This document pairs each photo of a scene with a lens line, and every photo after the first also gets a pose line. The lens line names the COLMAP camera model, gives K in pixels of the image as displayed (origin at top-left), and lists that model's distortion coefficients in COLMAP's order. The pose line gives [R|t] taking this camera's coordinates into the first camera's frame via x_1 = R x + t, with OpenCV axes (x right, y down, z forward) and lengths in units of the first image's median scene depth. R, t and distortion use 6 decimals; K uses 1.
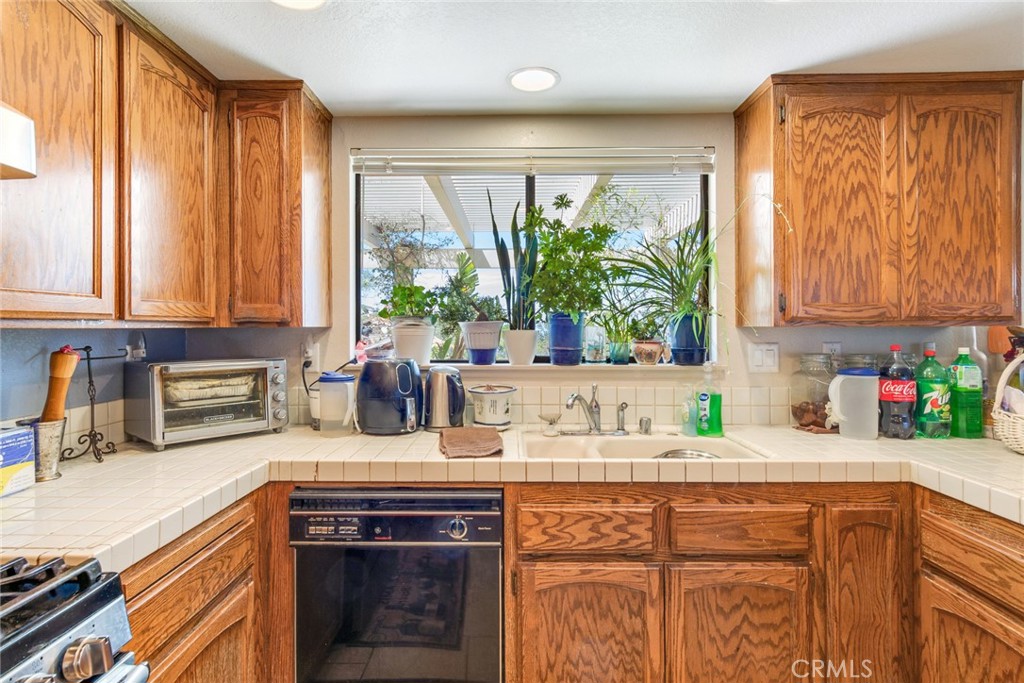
lens RADIAL K [[546.7, 0, 509.8], [0, 546.7, 339.2], [0, 0, 1]] dist [0.002330, 0.000380]
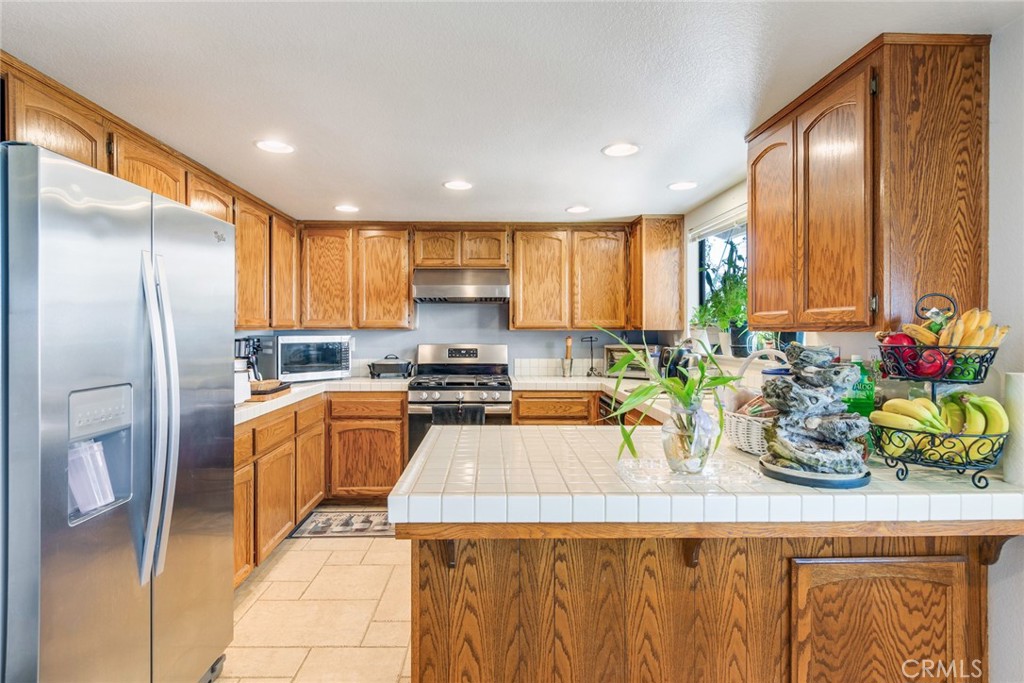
lens RADIAL K [[546.7, 0, 510.8], [0, 546.7, 334.4], [0, 0, 1]] dist [0.002330, 0.000380]
pose [[0.049918, 0.013519, -0.998662, 1.760436], [-0.026931, 0.999563, 0.012185, -0.016622], [0.998390, 0.026287, 0.050261, 0.386469]]
